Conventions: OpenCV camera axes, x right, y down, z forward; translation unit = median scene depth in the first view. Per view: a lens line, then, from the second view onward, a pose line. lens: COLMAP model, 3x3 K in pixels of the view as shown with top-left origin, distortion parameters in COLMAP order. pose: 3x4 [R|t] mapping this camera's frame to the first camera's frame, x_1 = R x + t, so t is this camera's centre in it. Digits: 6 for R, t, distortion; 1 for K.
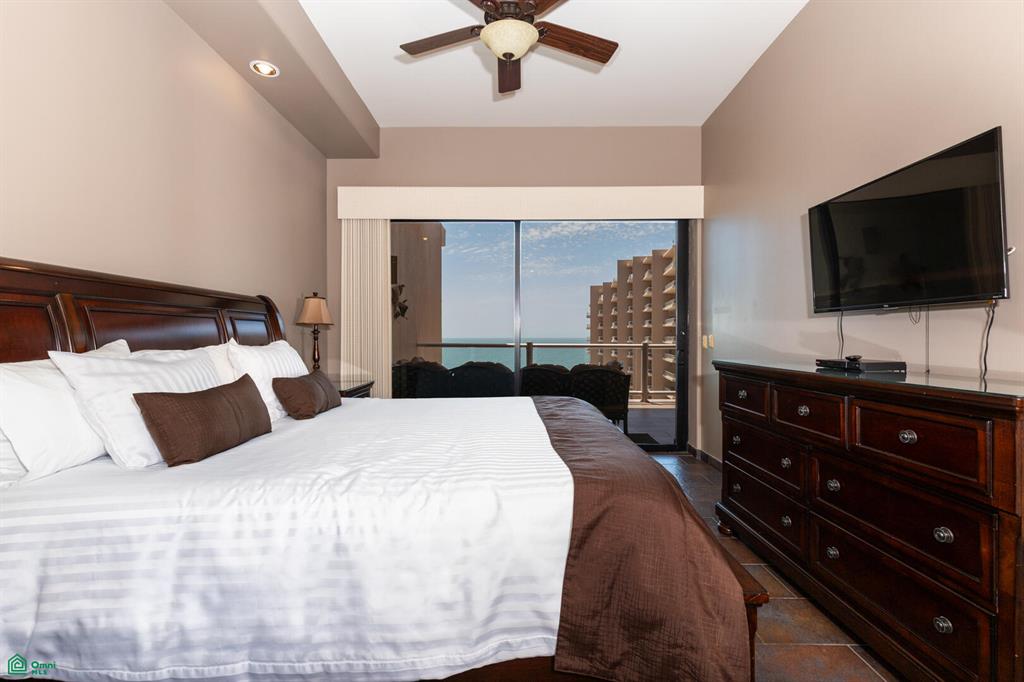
lens RADIAL K [[460.1, 0, 520.2], [0, 460.1, 331.1], [0, 0, 1]] dist [0.010396, 0.000268]
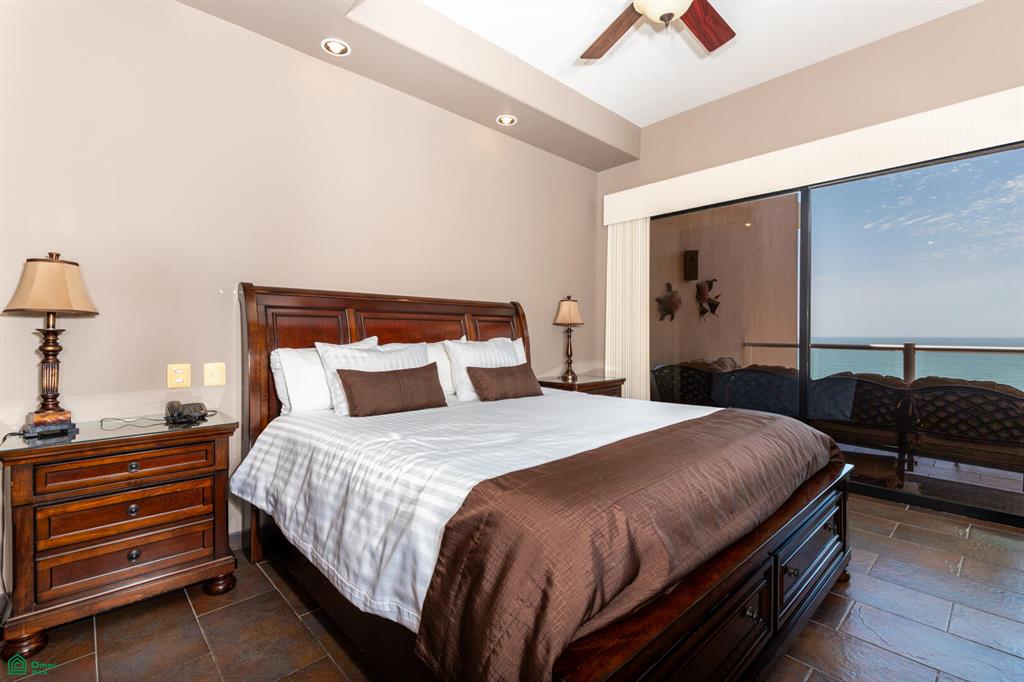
lens RADIAL K [[460.1, 0, 520.2], [0, 460.1, 331.1], [0, 0, 1]] dist [0.010396, 0.000268]
pose [[0.689609, -0.002790, -0.724176, 0.296620], [0.005545, 0.999984, 0.001428, 0.000440], [0.724160, -0.005001, 0.689614, 0.131295]]
